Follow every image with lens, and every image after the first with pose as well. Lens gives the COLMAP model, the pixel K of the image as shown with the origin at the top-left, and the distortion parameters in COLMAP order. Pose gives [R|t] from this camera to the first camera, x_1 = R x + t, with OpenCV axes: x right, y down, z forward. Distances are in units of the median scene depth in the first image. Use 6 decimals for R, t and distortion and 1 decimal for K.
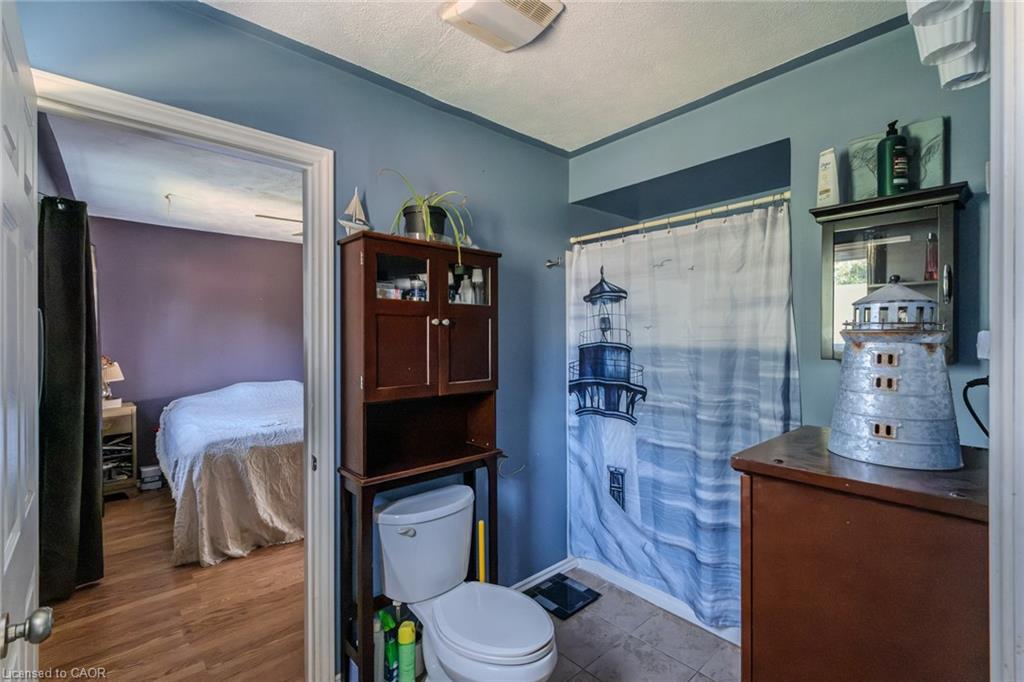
lens RADIAL K [[458.1, 0, 514.2], [0, 458.1, 341.4], [0, 0, 1]] dist [-0.004985, -0.001987]
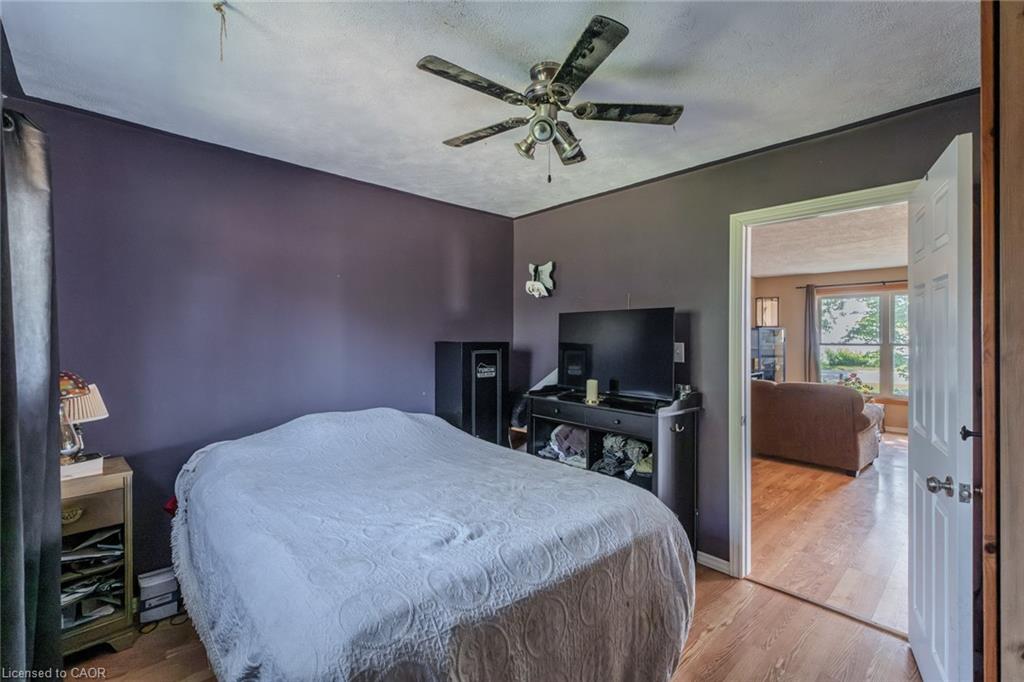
lens RADIAL K [[458.1, 0, 496.3], [0, 458.1, 338.5], [0, 0, 1]] dist [-0.004985, -0.001987]
pose [[0.999992, 0.003681, -0.001556, -0.113506], [-0.003691, 0.999975, -0.005950, -0.000137], [0.001534, 0.005956, 0.999981, 0.131973]]
